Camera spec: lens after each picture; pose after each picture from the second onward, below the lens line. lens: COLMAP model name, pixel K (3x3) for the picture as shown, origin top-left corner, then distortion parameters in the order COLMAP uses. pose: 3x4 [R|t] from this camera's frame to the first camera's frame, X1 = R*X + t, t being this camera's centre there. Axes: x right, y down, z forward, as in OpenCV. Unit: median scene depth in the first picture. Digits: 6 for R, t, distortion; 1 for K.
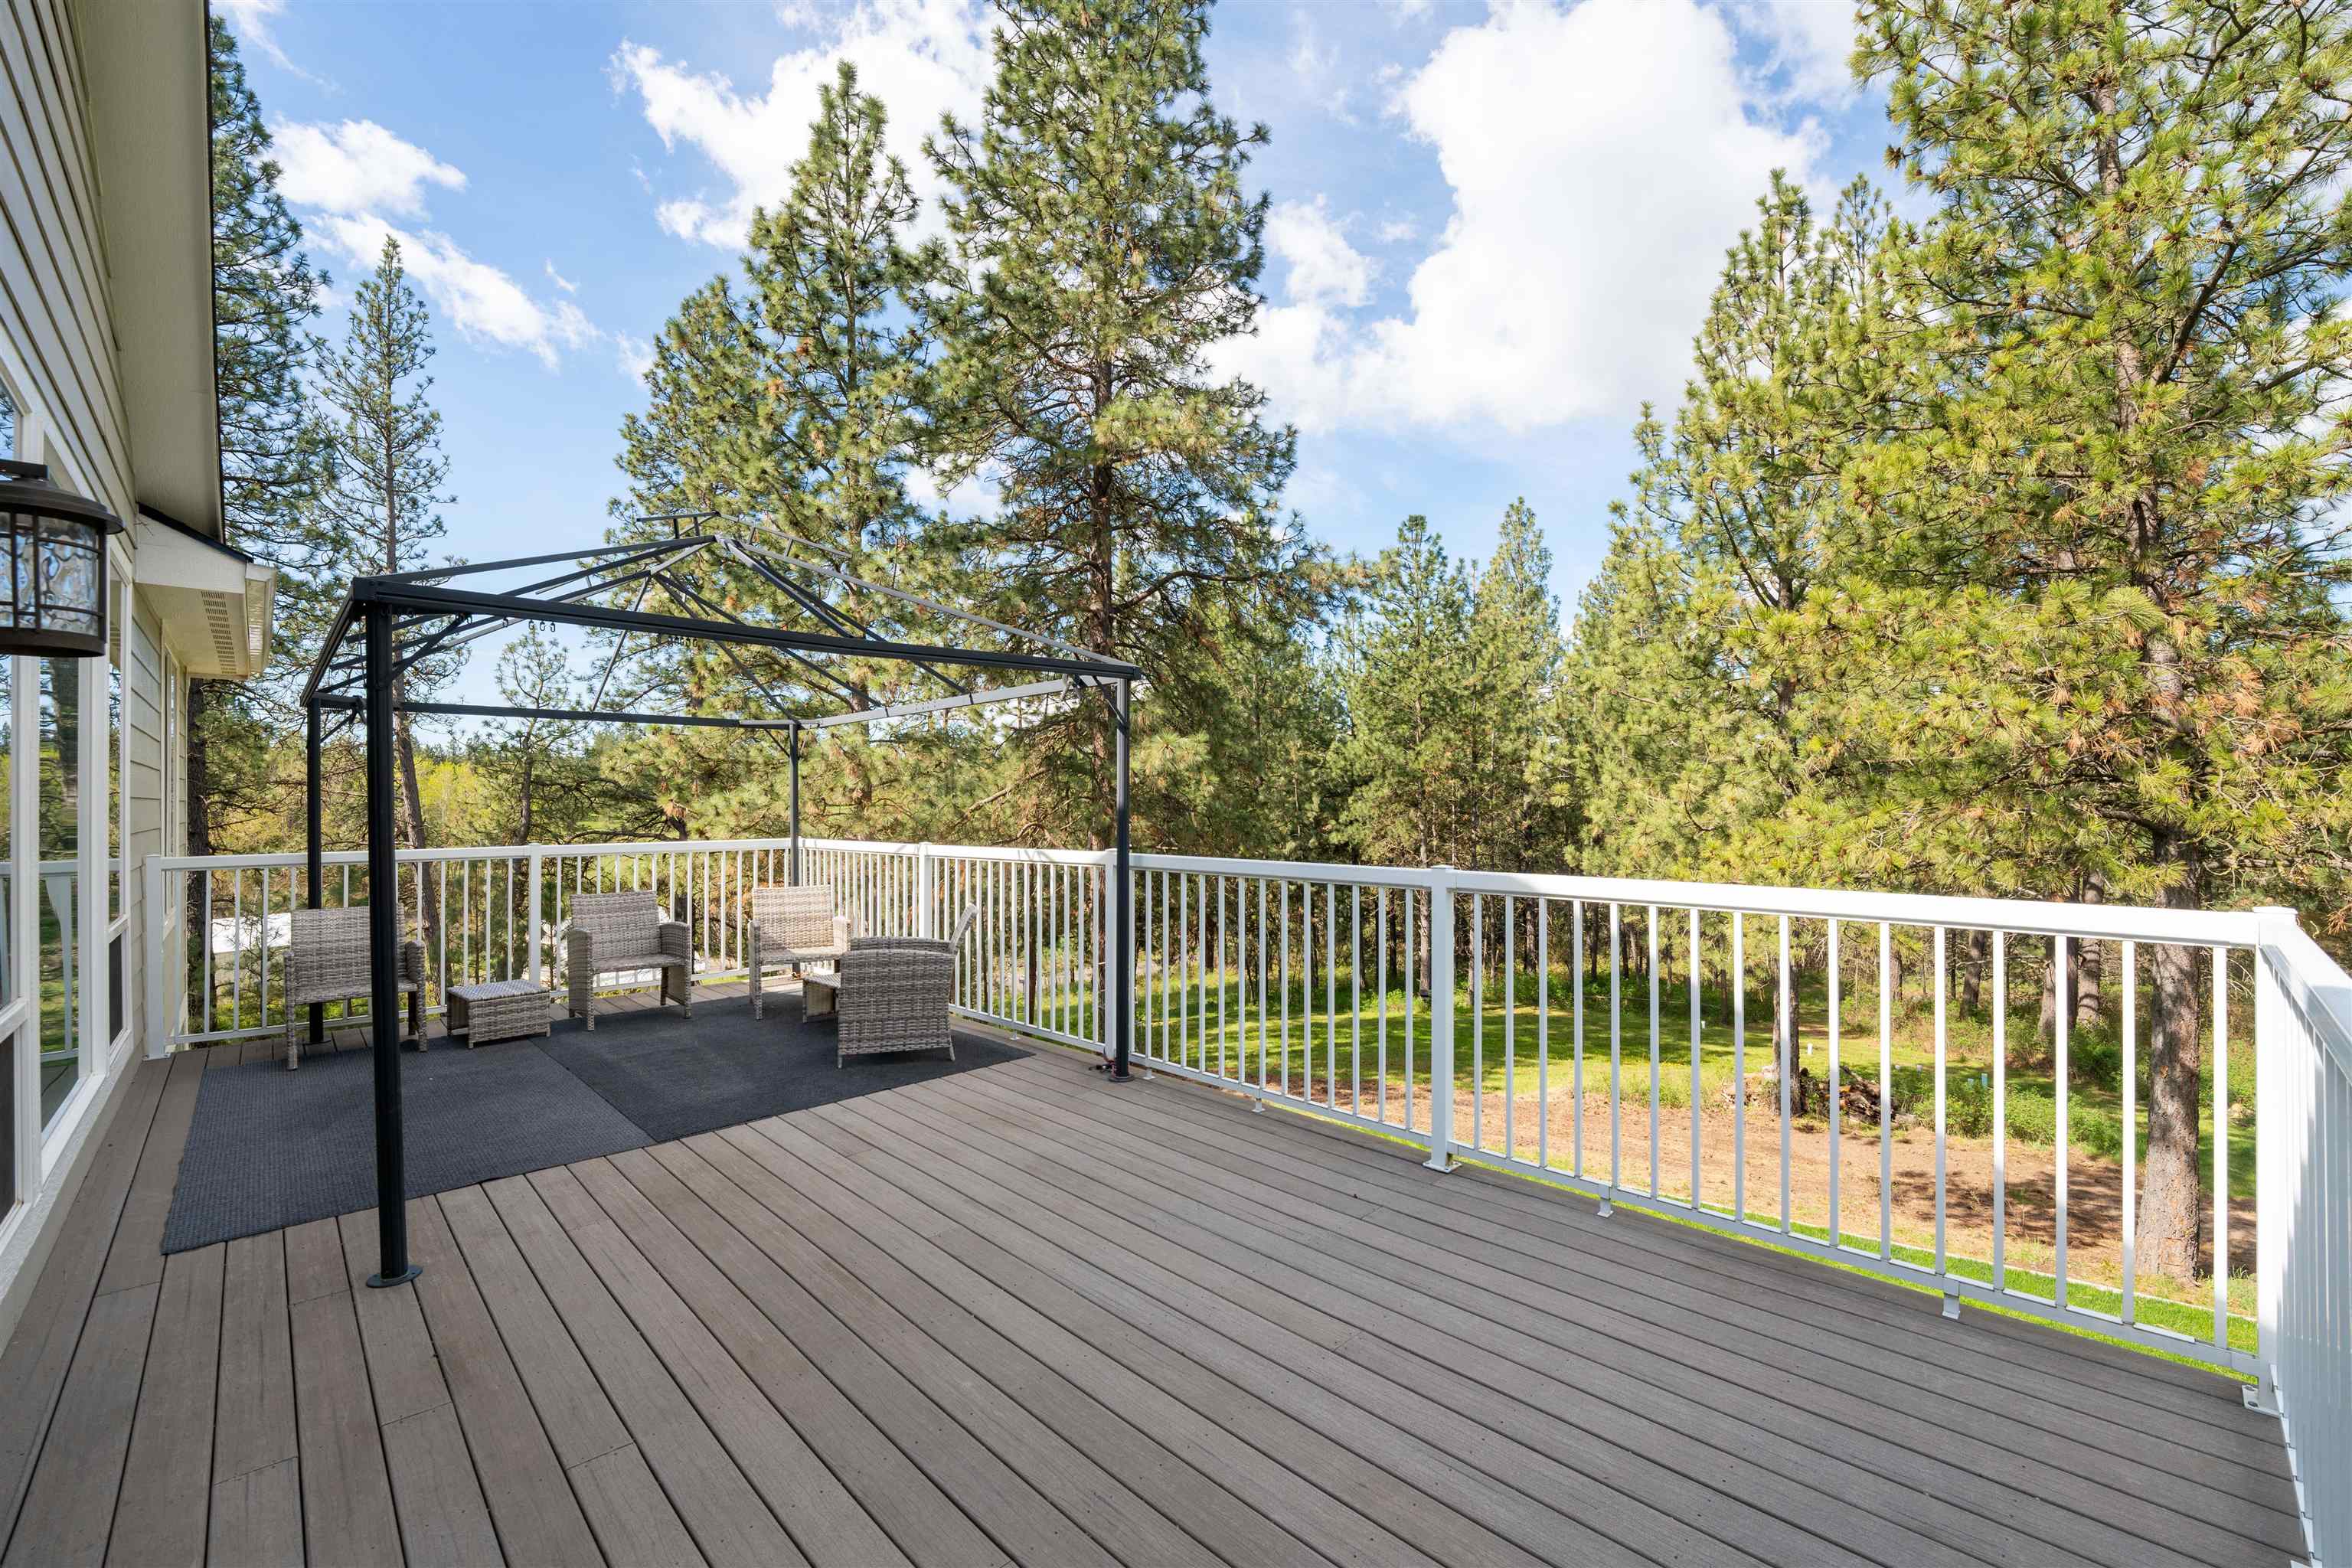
lens RADIAL K [[959.4, 0, 1170.5], [0, 959.4, 789.5], [0, 0, 1]] dist [-0.028874, 0.003566]
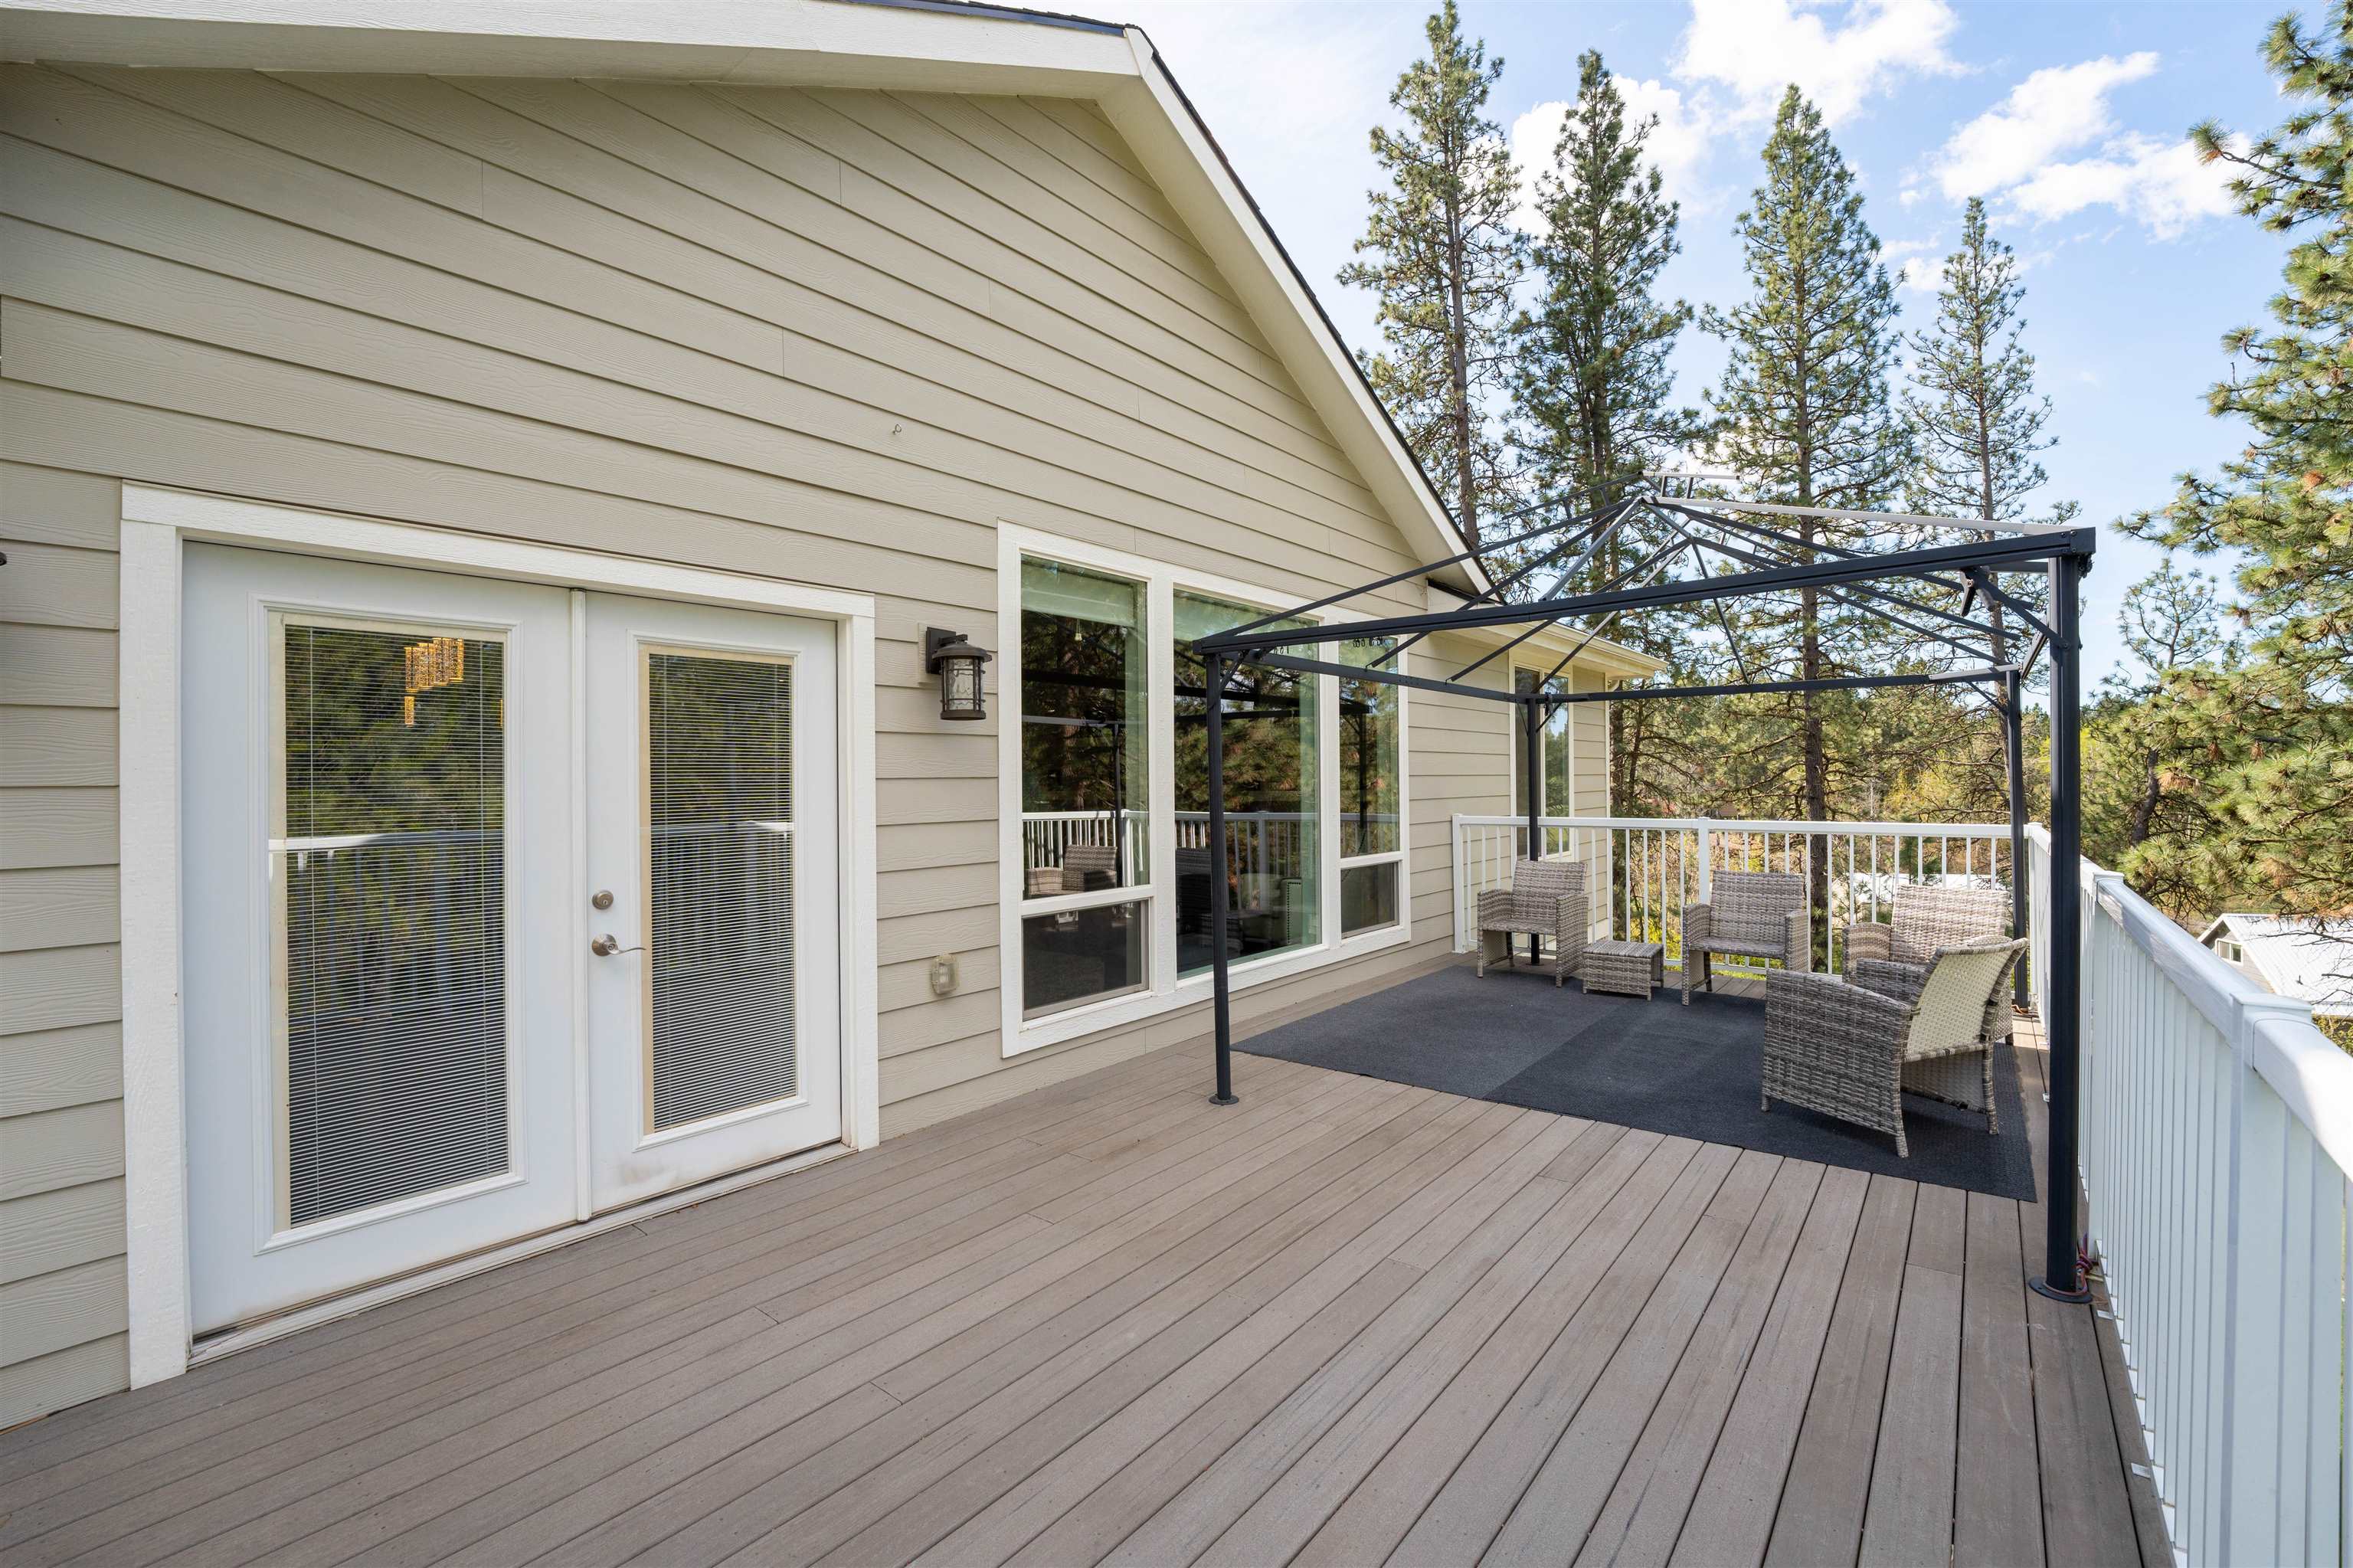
lens RADIAL K [[973.4, 0, 1211.8], [0, 973.4, 779.8], [0, 0, 1]] dist [-0.025271, 0.000106]
pose [[0.133998, 0.002868, -0.990977, 0.378144], [0.021187, 0.999759, 0.005758, -0.001631], [0.990755, -0.021767, 0.133905, 0.414793]]
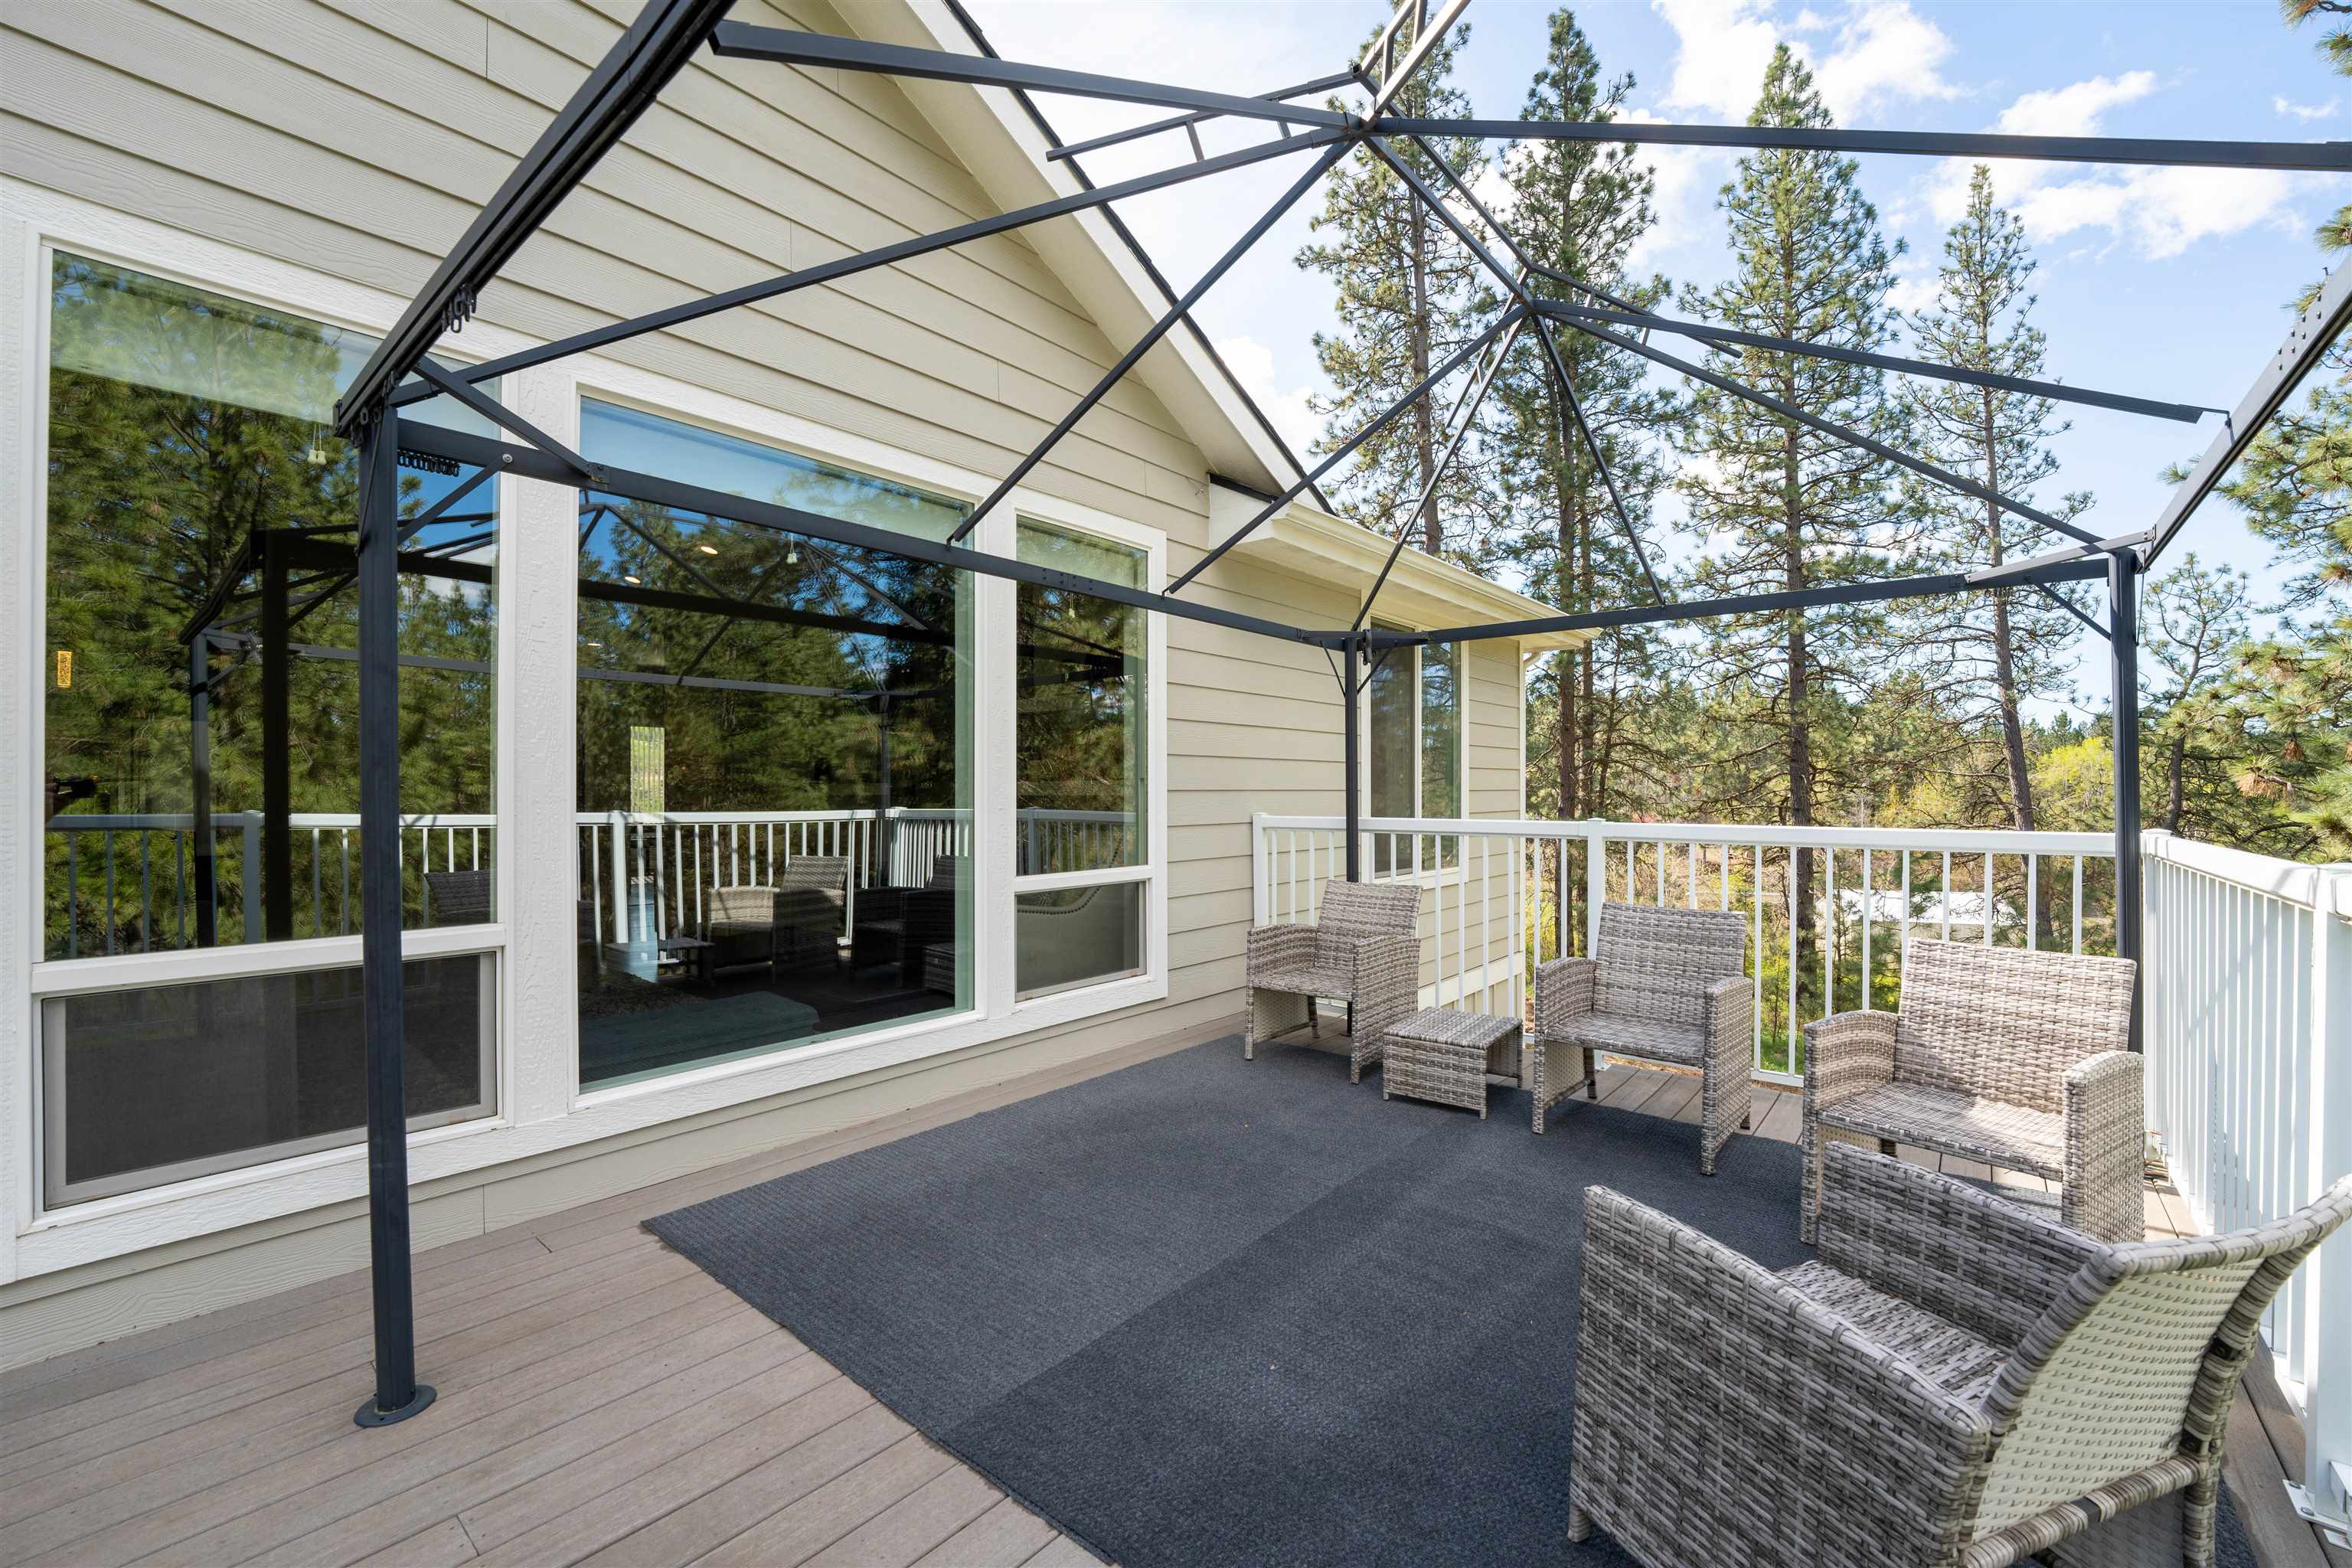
lens RADIAL K [[959.4, 0, 1170.5], [0, 959.4, 789.5], [0, 0, 1]] dist [-0.028874, 0.003566]
pose [[0.103785, 0.004057, -0.994591, -0.048134], [0.013121, 0.999899, 0.005448, 0.036696], [0.994513, -0.013615, 0.103721, 0.799178]]
